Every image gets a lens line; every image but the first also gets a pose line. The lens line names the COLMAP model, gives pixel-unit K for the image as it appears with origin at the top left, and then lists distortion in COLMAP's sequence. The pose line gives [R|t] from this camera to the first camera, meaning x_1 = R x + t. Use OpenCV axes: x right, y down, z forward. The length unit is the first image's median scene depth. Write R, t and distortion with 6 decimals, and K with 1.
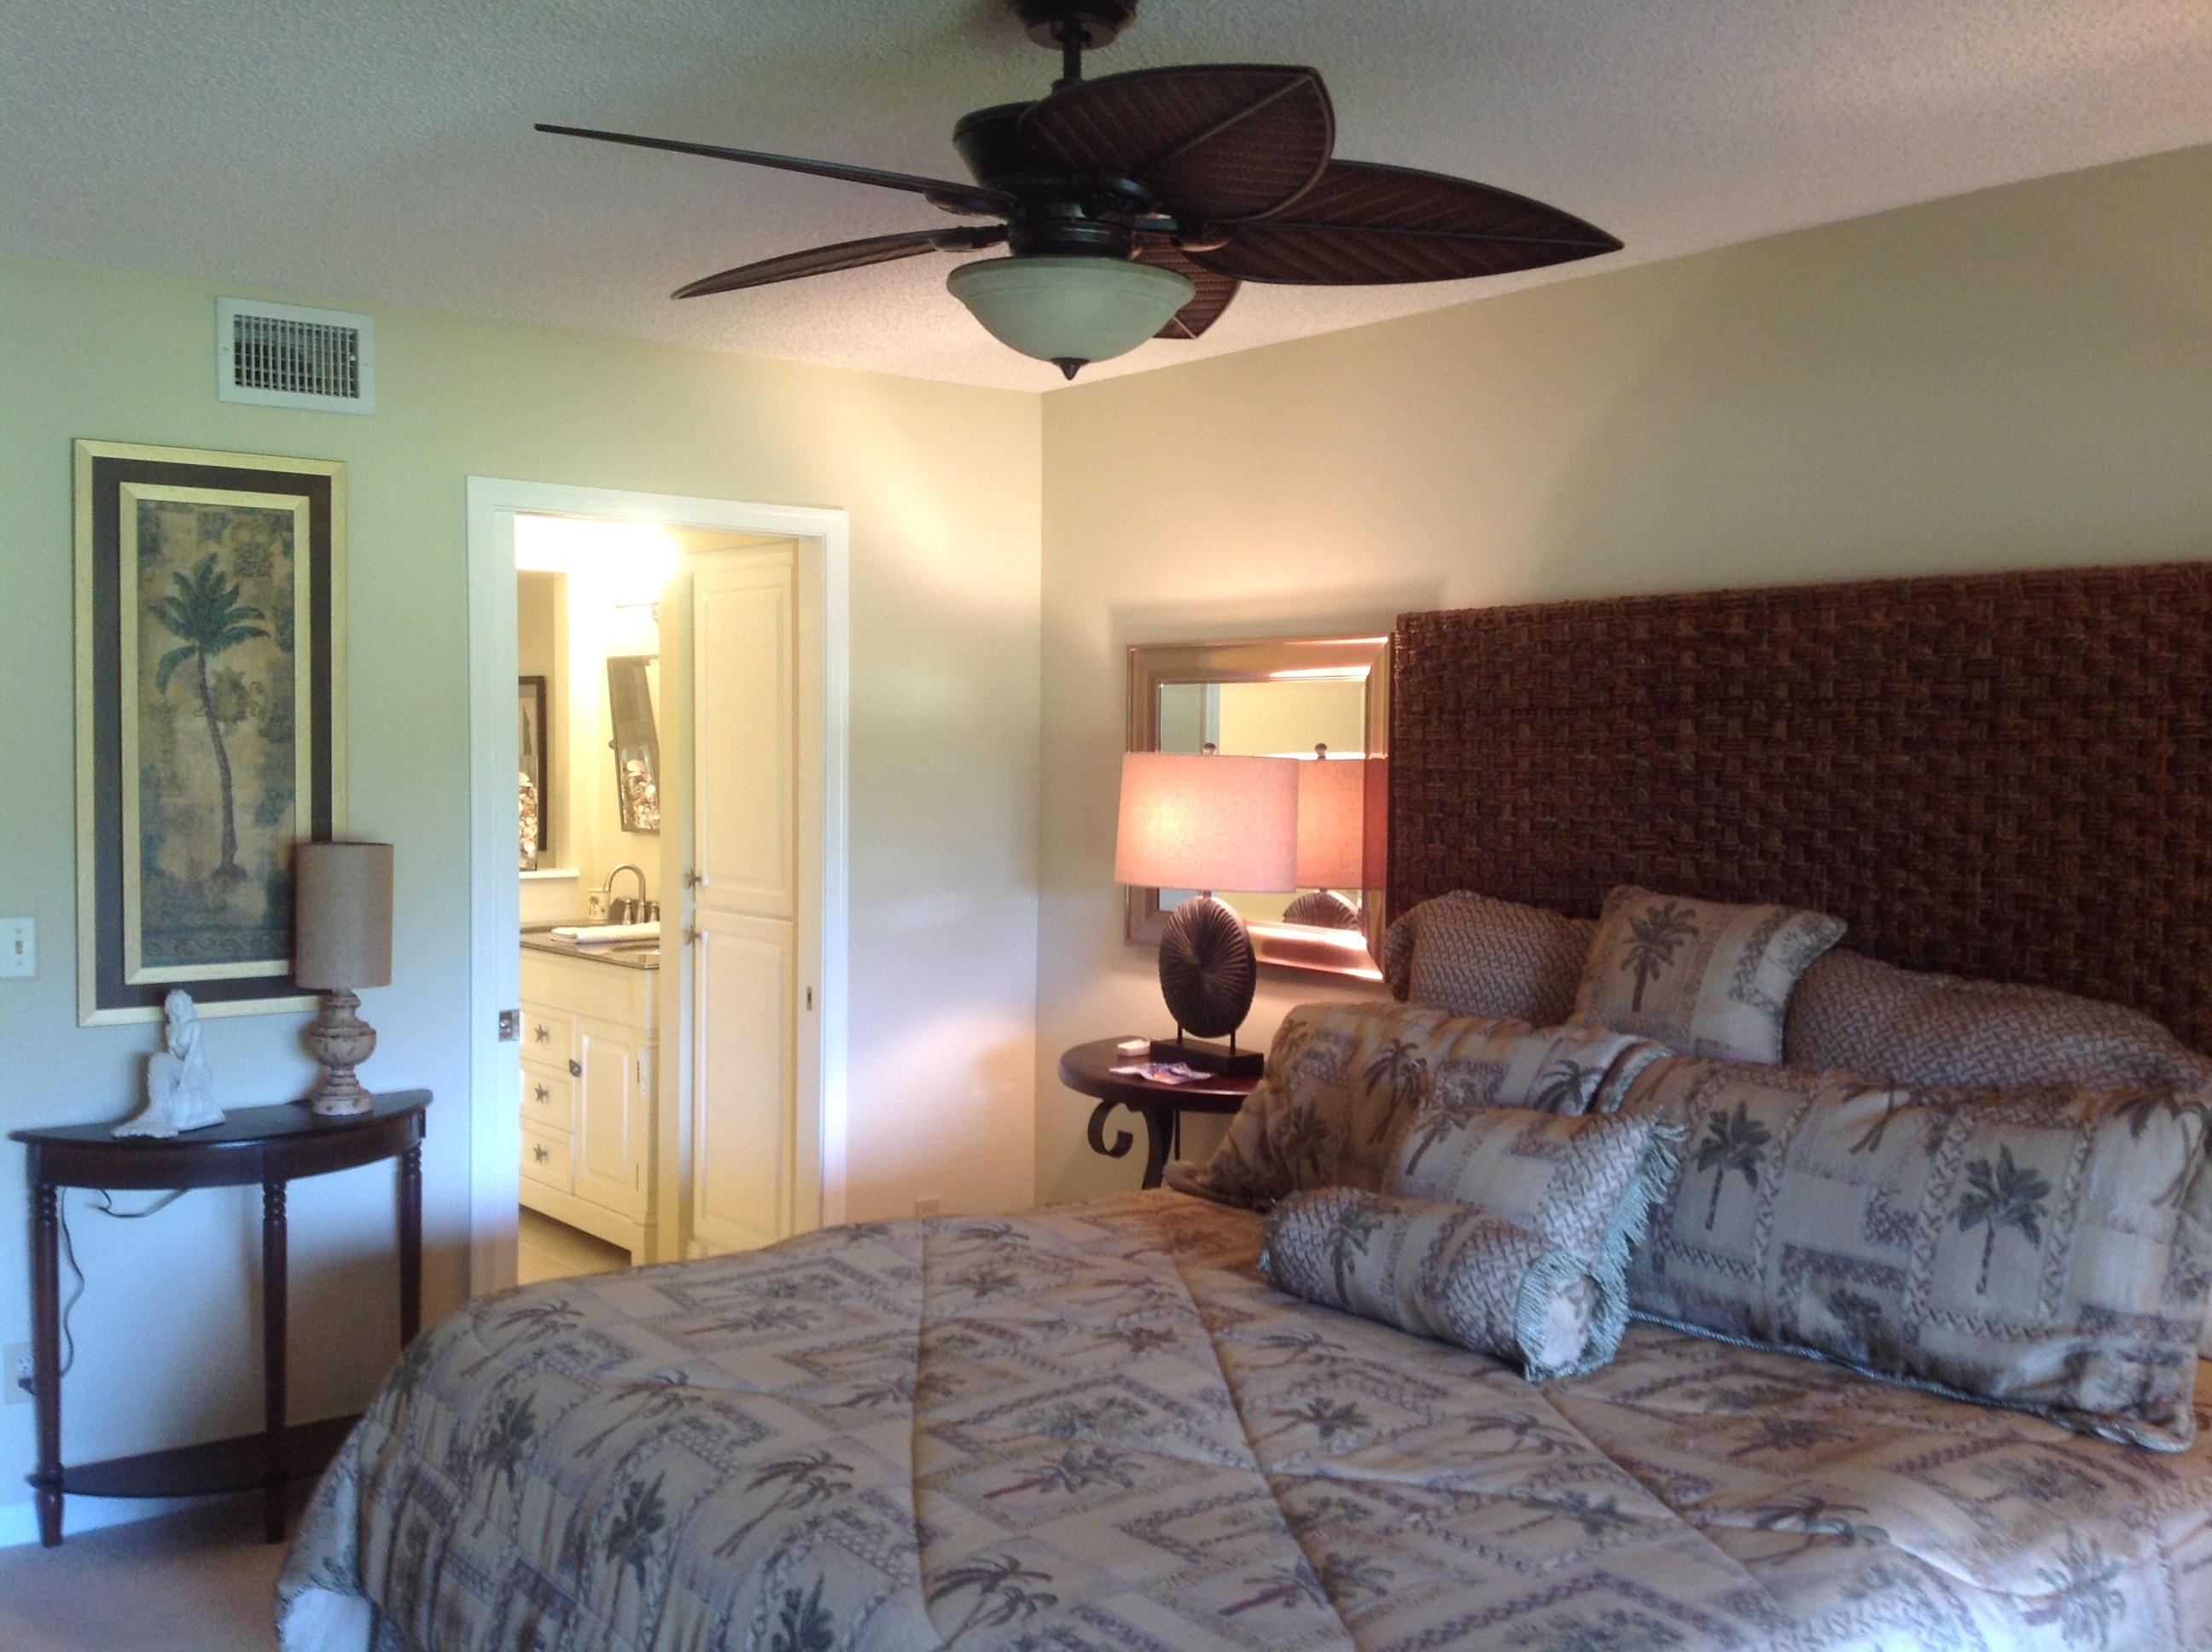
lens RADIAL K [[2077.2, 0, 1138.2], [0, 2077.2, 823.6], [0, 0, 1]] dist [0.246503, -0.602945]
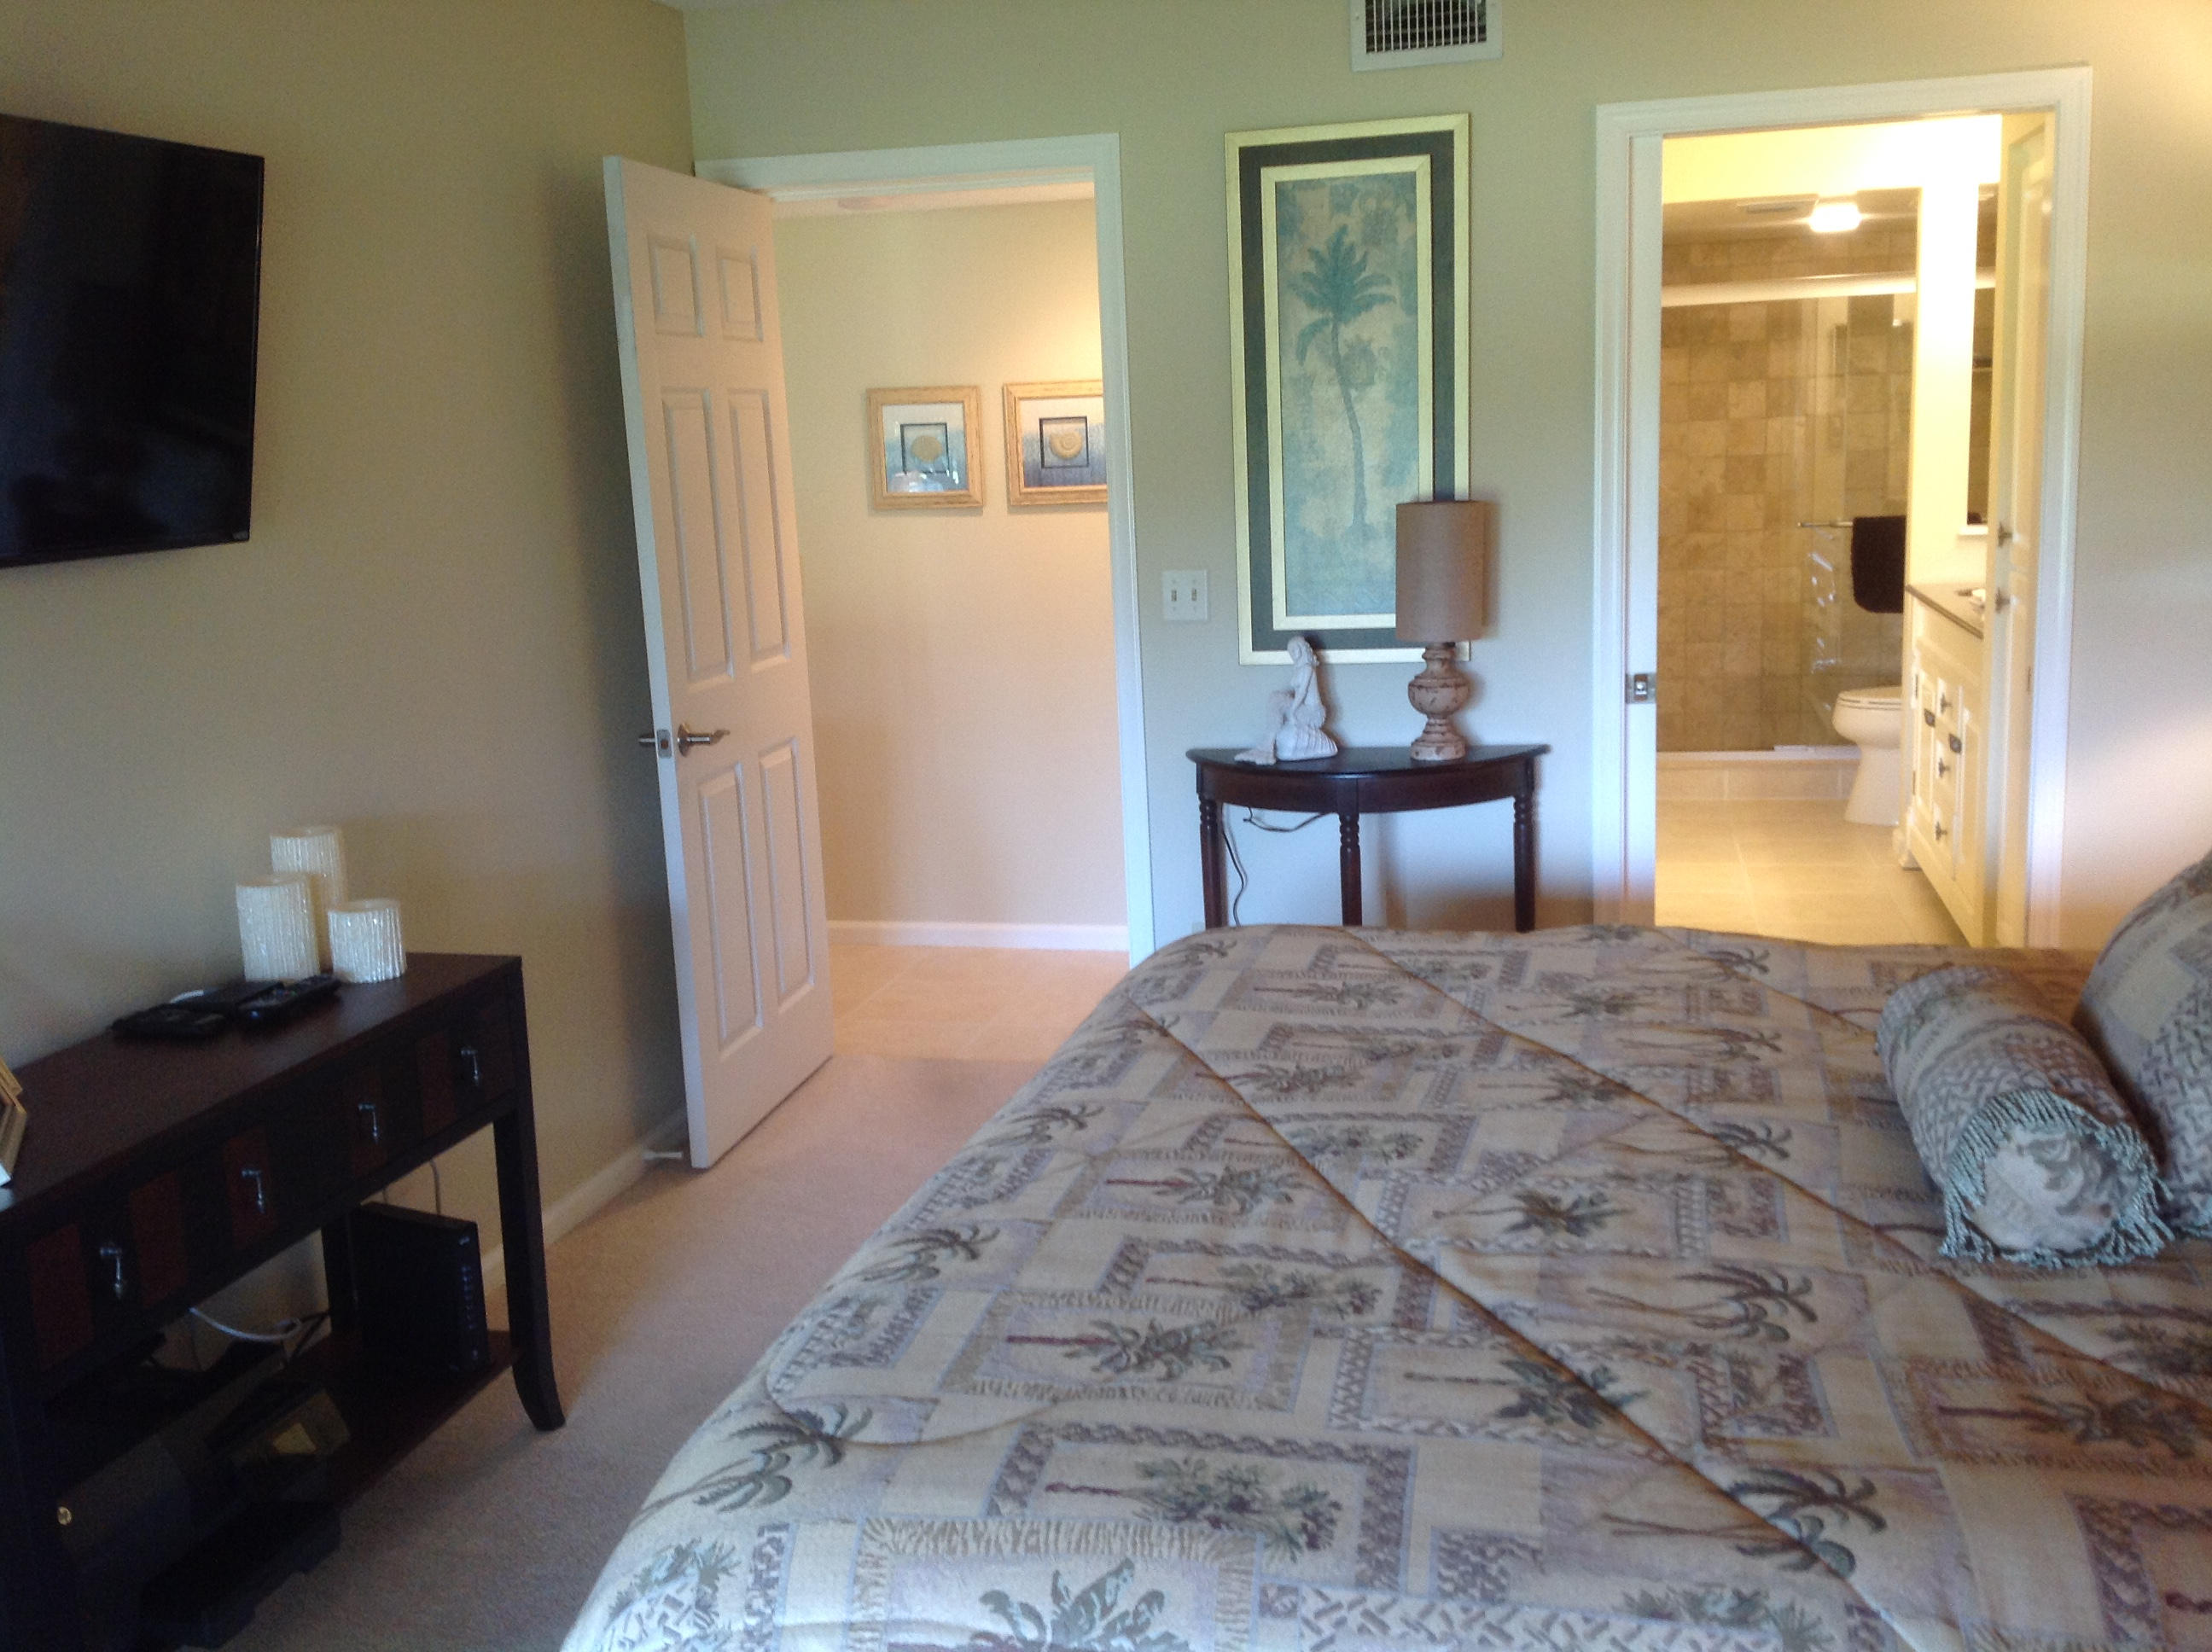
lens RADIAL K [[2083.6, 0, 1106.0], [0, 2083.6, 826.0], [0, 0, 1]] dist [0.174888, -0.356946]
pose [[0.616445, 0.110244, -0.779642, 0.360638], [0.017307, 0.988014, 0.153393, 0.005956], [0.787208, -0.108051, 0.607148, 0.240770]]
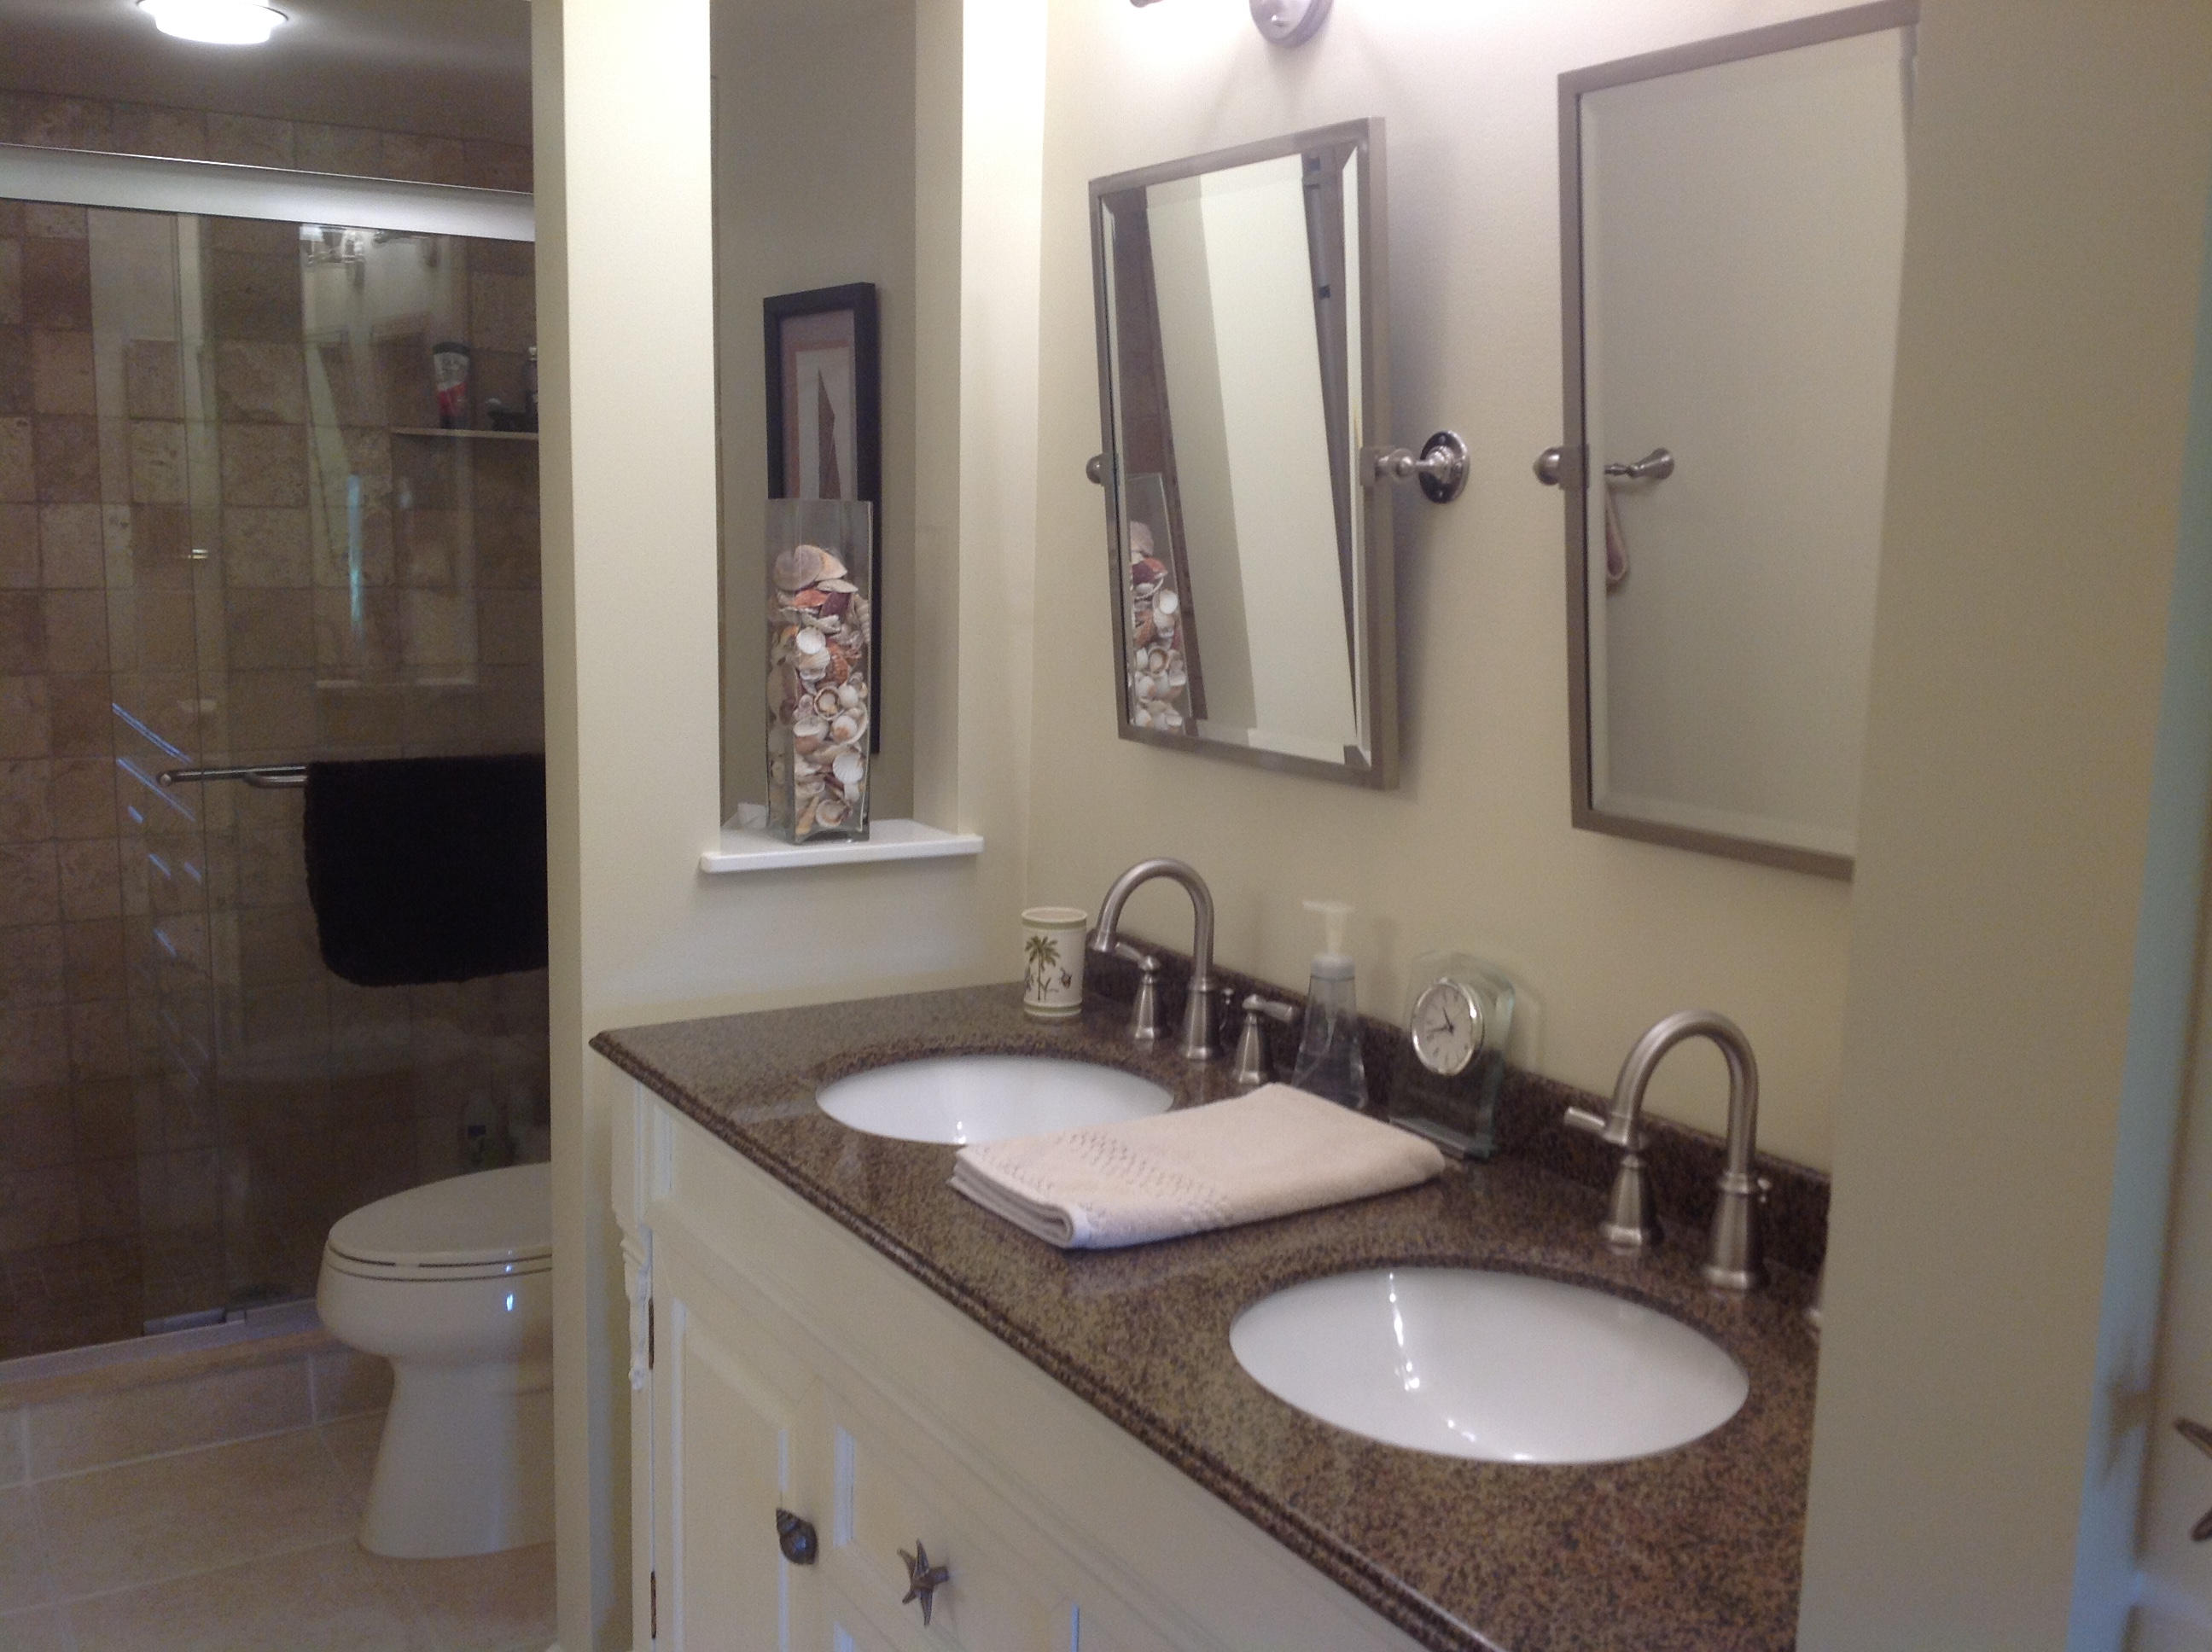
lens RADIAL K [[2083.6, 0, 1106.0], [0, 2083.6, 826.0], [0, 0, 1]] dist [0.174888, -0.356946]
pose [[0.991817, 0.031169, -0.123805, -0.391258], [-0.016867, 0.993230, 0.114932, -0.038164], [0.126549, -0.111903, 0.985628, 1.280881]]
